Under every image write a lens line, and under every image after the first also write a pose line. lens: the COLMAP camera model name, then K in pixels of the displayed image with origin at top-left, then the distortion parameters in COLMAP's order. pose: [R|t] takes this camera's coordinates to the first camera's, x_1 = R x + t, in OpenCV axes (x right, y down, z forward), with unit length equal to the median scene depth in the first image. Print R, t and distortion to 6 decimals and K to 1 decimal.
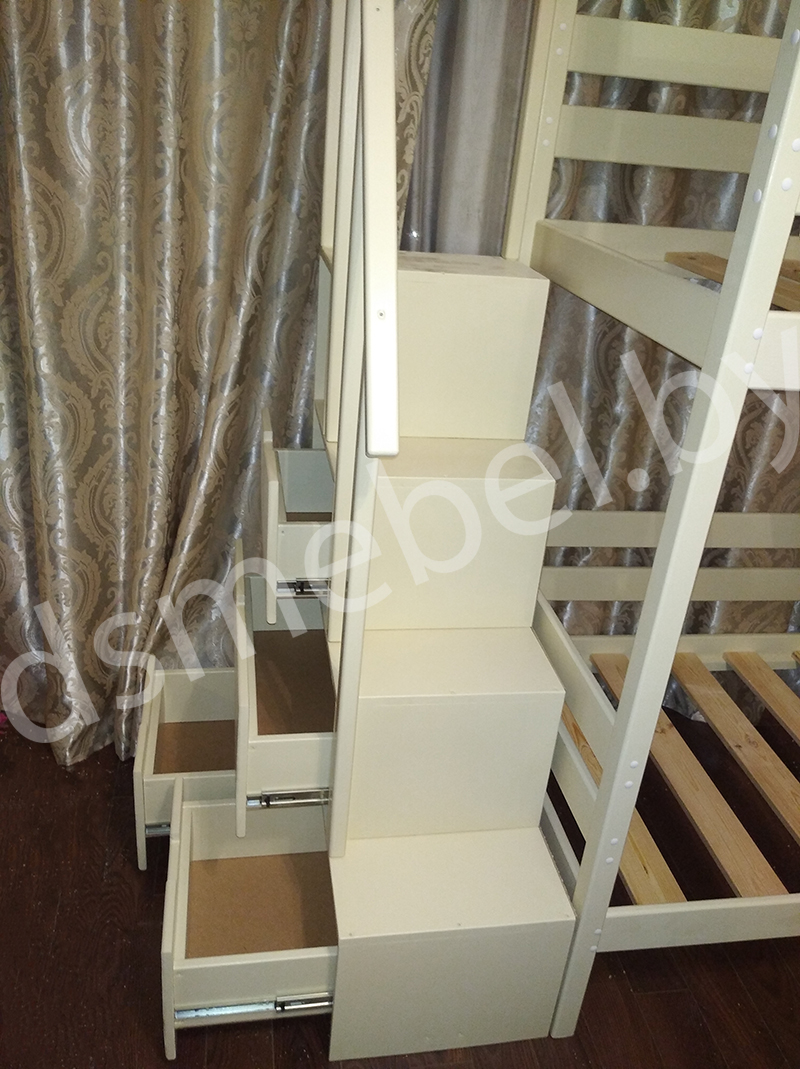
lens RADIAL K [[894.4, 0, 397.2], [0, 894.4, 534.9], [0, 0, 1]] dist [0.011398, -0.021342]
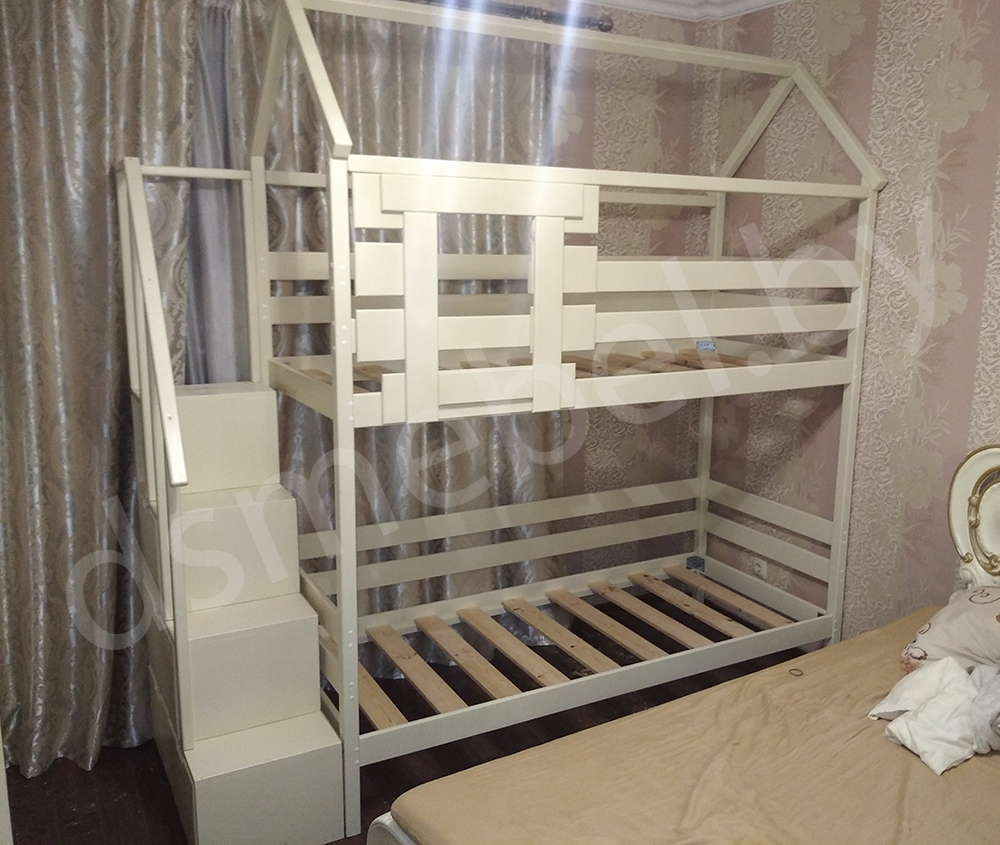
lens RADIAL K [[900.6, 0, 537.2], [0, 900.6, 420.9], [0, 0, 1]] dist [0.031746, -0.046971]
pose [[0.936069, -0.138517, 0.323400, 0.064611], [0.212319, 0.955382, -0.205345, 0.234784], [-0.280526, 0.260881, 0.923713, -0.737093]]
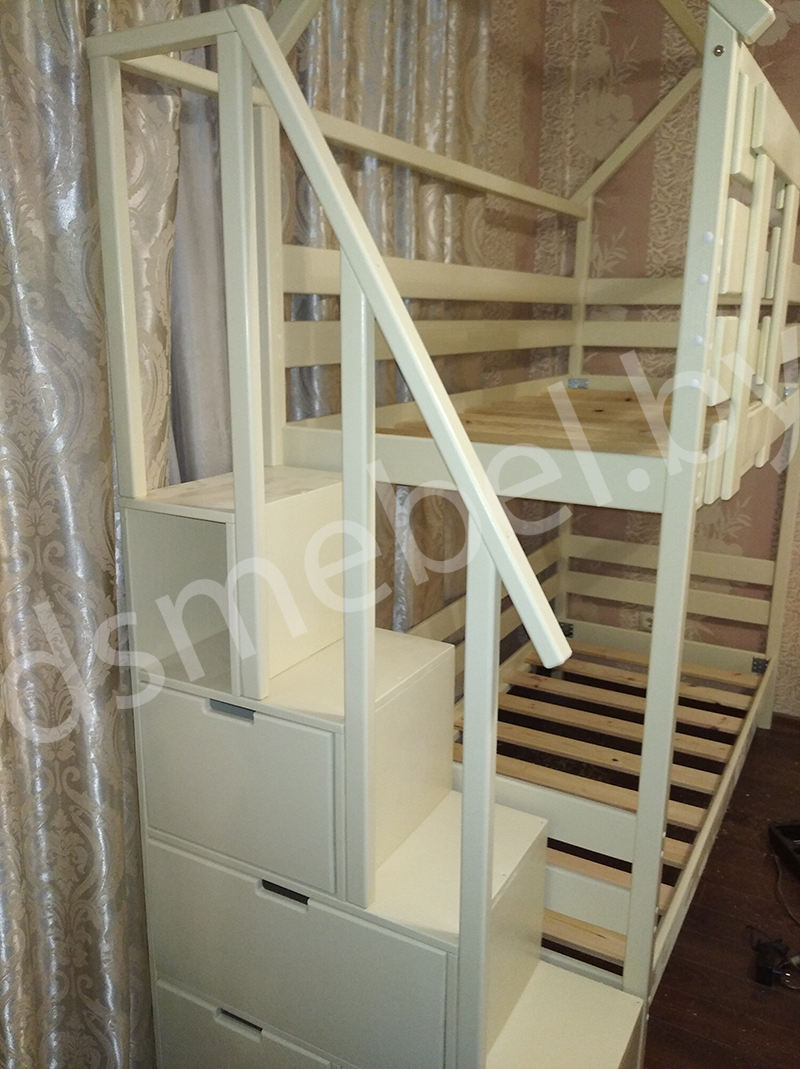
lens RADIAL K [[894.4, 0, 396.9], [0, 894.4, 533.4], [0, 0, 1]] dist [0.011398, -0.021342]
pose [[0.635284, -0.271352, 0.723037, -0.566046], [0.379572, 0.925061, 0.013666, -0.214772], [-0.672562, 0.265762, 0.690674, 0.233968]]
